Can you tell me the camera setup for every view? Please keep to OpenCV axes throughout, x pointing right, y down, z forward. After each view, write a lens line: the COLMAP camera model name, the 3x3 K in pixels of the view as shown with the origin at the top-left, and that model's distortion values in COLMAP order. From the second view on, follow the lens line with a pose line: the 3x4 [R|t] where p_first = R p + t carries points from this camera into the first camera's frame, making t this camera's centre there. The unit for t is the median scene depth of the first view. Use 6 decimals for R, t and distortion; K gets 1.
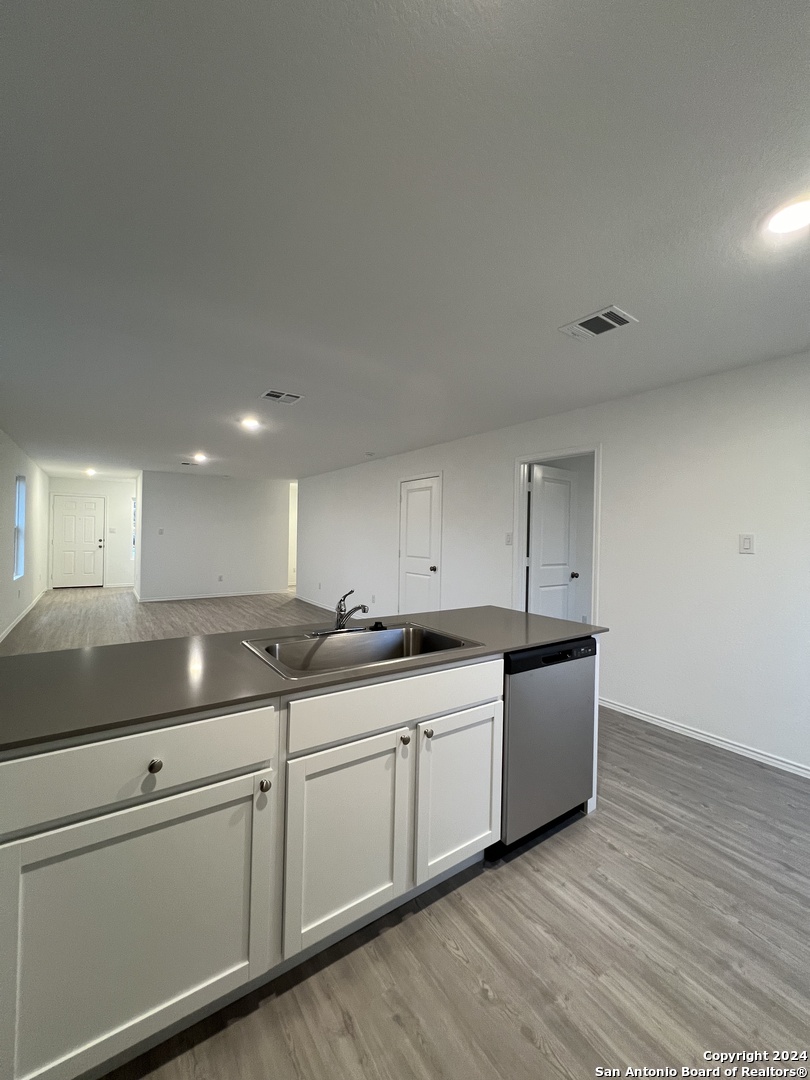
lens RADIAL K [[431.1, 0, 406.0], [0, 431.1, 535.2], [0, 0, 1]] dist [-0.000204, 0.000219]
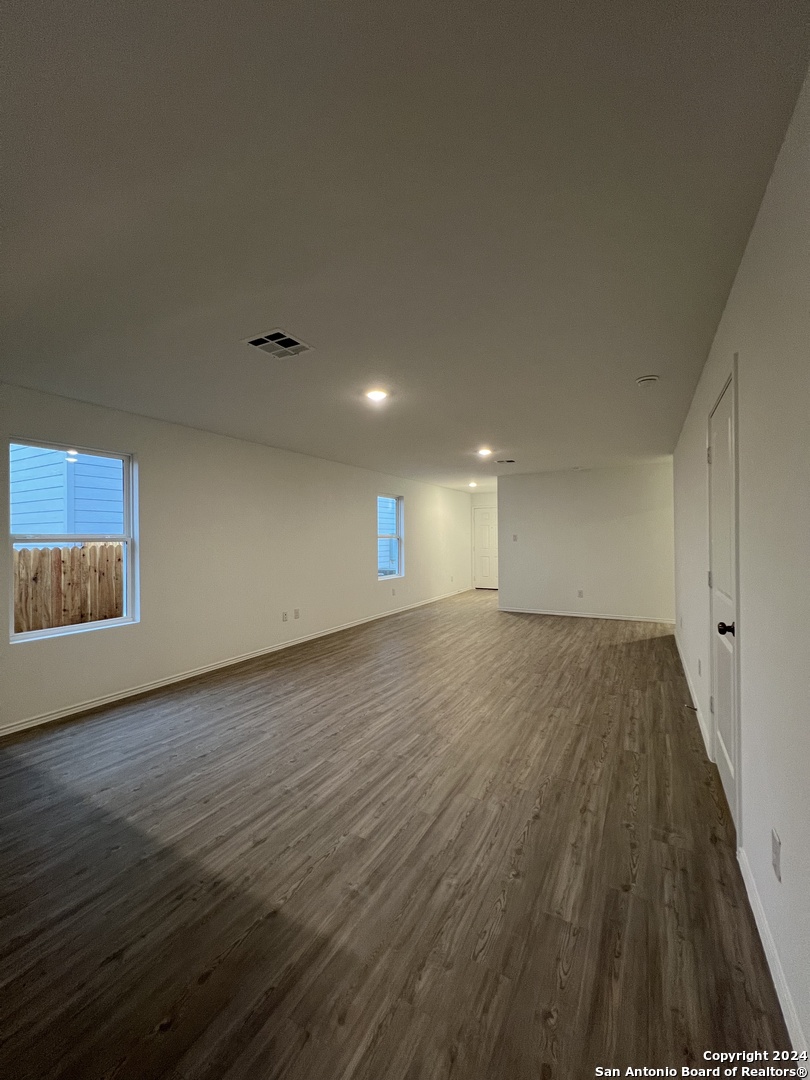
lens RADIAL K [[431.1, 0, 406.0], [0, 431.1, 535.2], [0, 0, 1]] dist [-0.000204, 0.000219]
pose [[0.431527, -0.025731, -0.901733, 0.908394], [0.016427, 0.999652, -0.020664, 0.003338], [0.901950, -0.005896, 0.431799, 1.935798]]
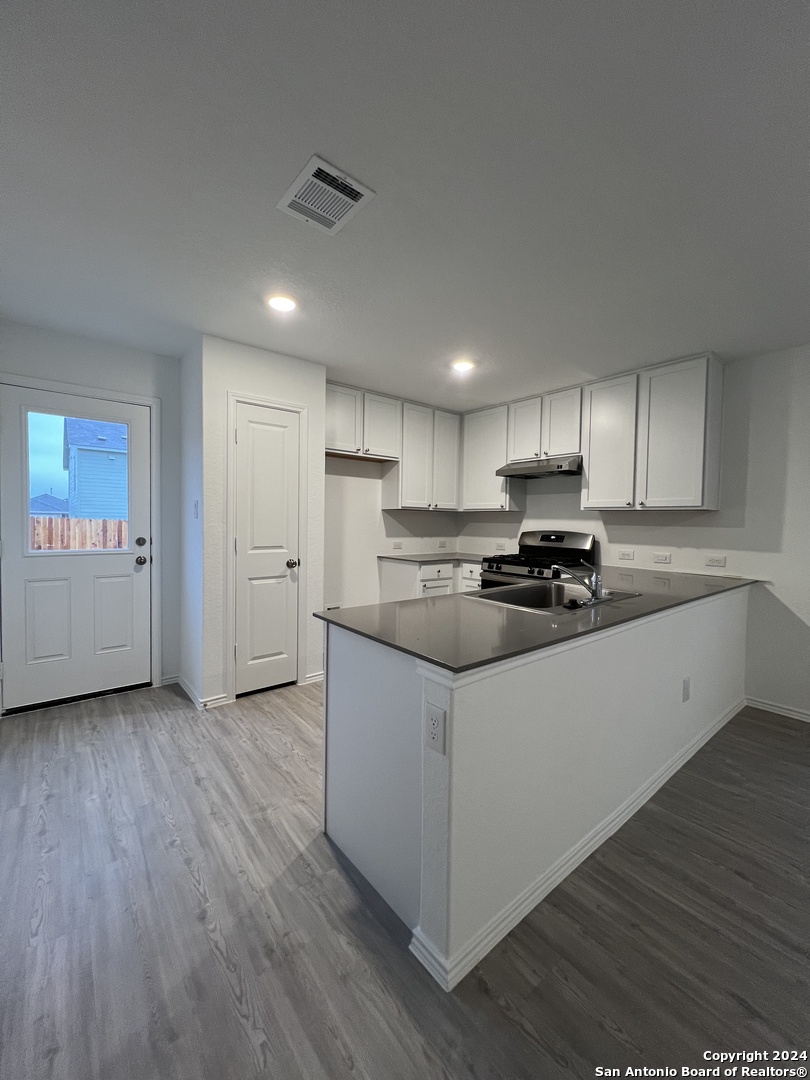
lens RADIAL K [[431.1, 0, 406.0], [0, 431.1, 535.2], [0, 0, 1]] dist [-0.000204, 0.000219]
pose [[-0.996801, -0.033879, -0.072384, 0.479028], [-0.036110, 0.998905, 0.029737, 0.053965], [0.071297, 0.032255, -0.996933, 2.417087]]
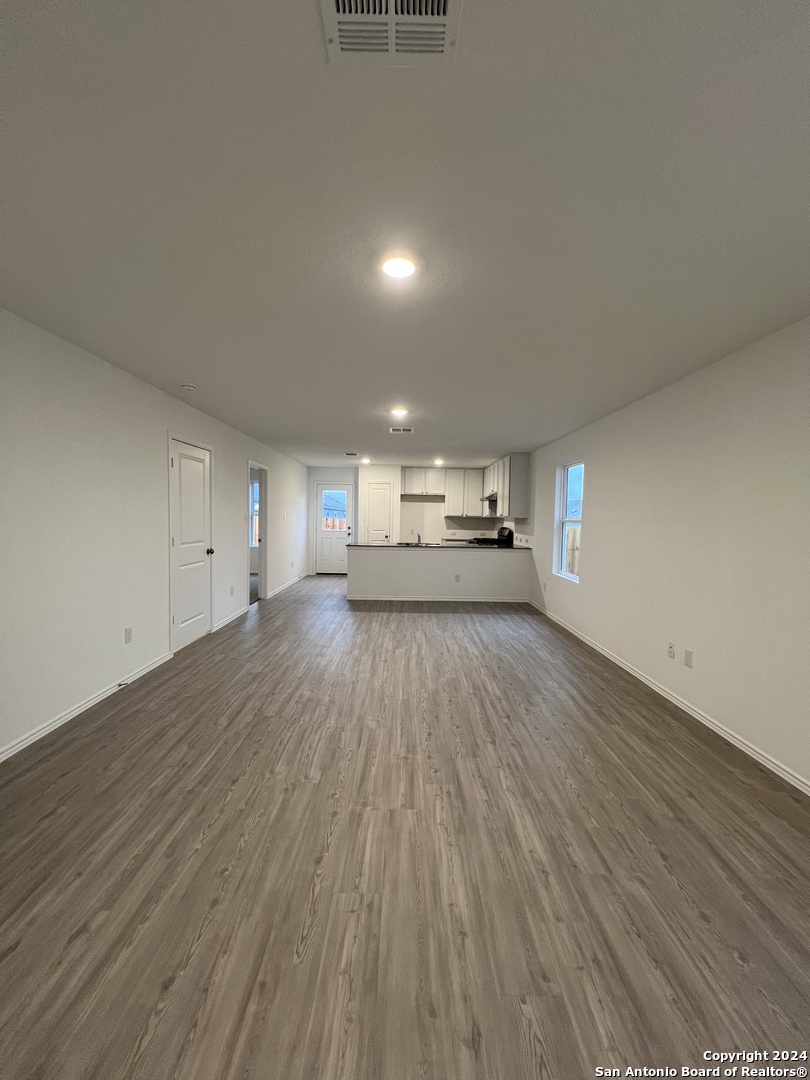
lens RADIAL K [[431.1, 0, 406.0], [0, 431.1, 535.2], [0, 0, 1]] dist [-0.000204, 0.000219]
pose [[-0.819559, -0.059736, 0.569873, -2.626269], [-0.035523, 0.997935, 0.053520, -0.069345], [-0.571893, 0.023619, -0.819988, 4.948802]]
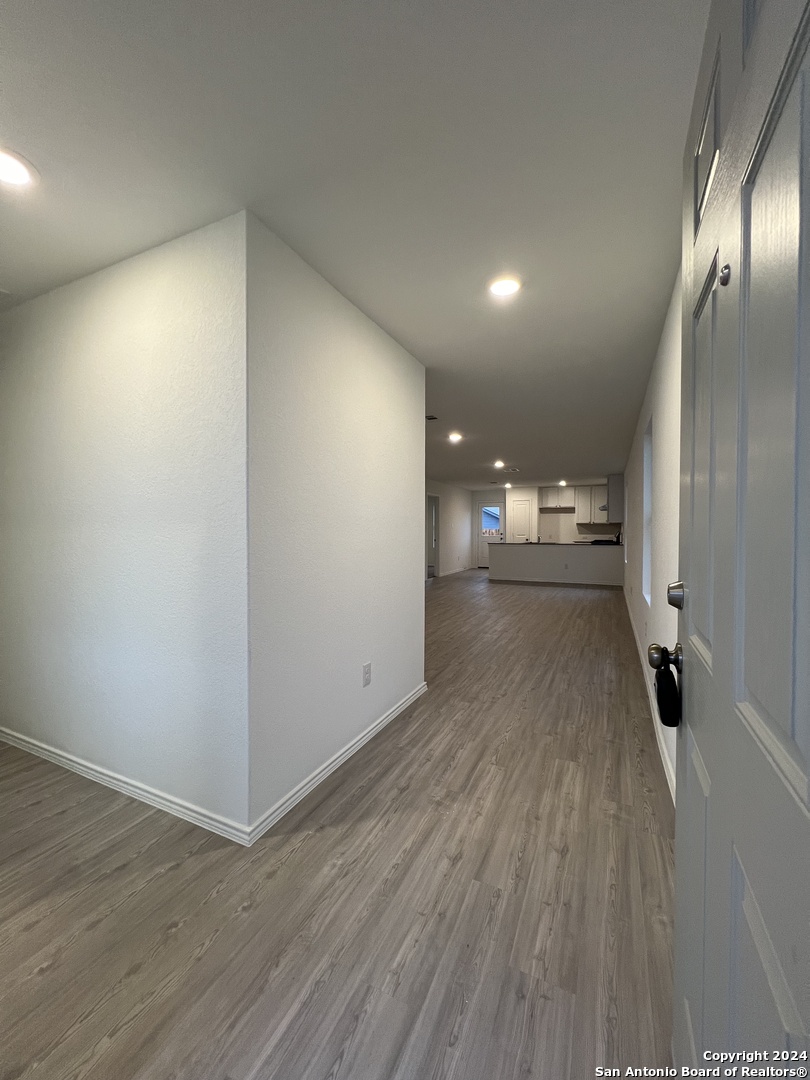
lens RADIAL K [[431.1, 0, 406.0], [0, 431.1, 535.2], [0, 0, 1]] dist [-0.000204, 0.000219]
pose [[-0.491309, -0.032309, 0.870386, -4.811917], [-0.013173, 0.999473, 0.029665, -0.016209], [-0.870886, 0.003109, -0.491476, 6.087771]]
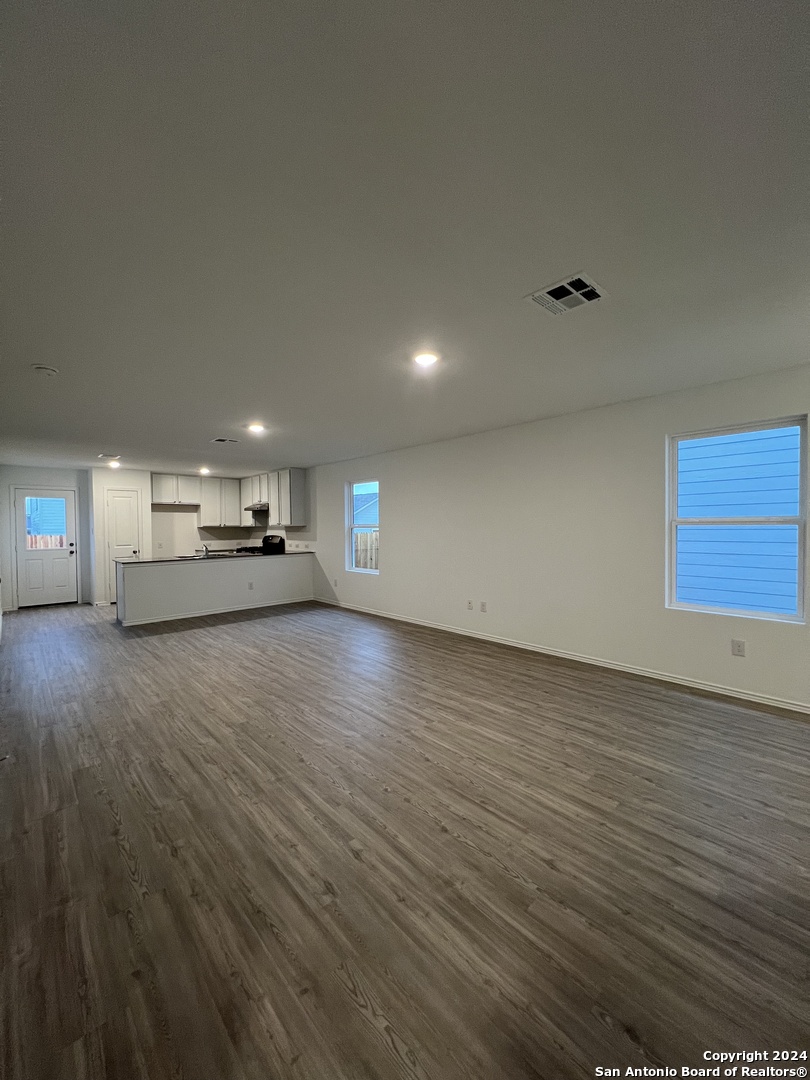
lens RADIAL K [[431.1, 0, 406.0], [0, 431.1, 535.2], [0, 0, 1]] dist [-0.000204, 0.000219]
pose [[-0.991757, -0.006603, -0.127966, -1.610556], [-0.008715, 0.999835, 0.015955, -0.034345], [0.127840, 0.016939, -0.991650, 5.733251]]
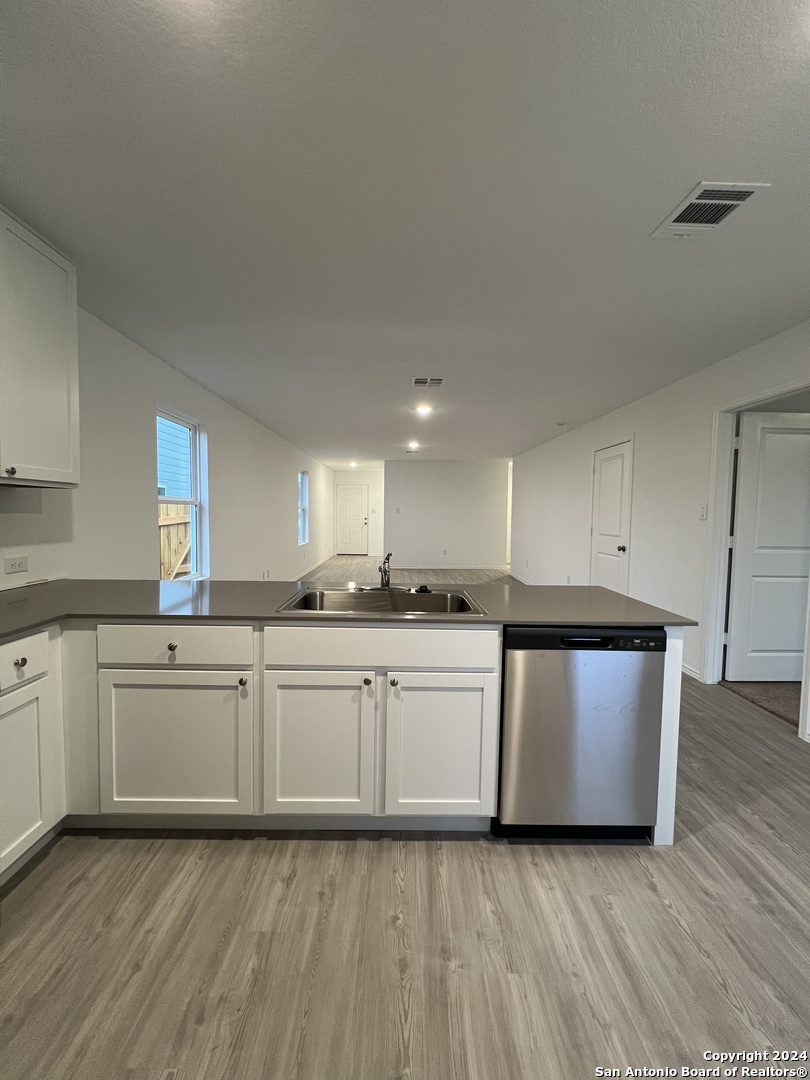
lens RADIAL K [[431.1, 0, 406.0], [0, 431.1, 535.2], [0, 0, 1]] dist [-0.000204, 0.000219]
pose [[0.827036, 0.021749, -0.561728, 0.623241], [0.003181, 0.999054, 0.043366, 0.038248], [0.562140, -0.037652, 0.826185, 0.120397]]
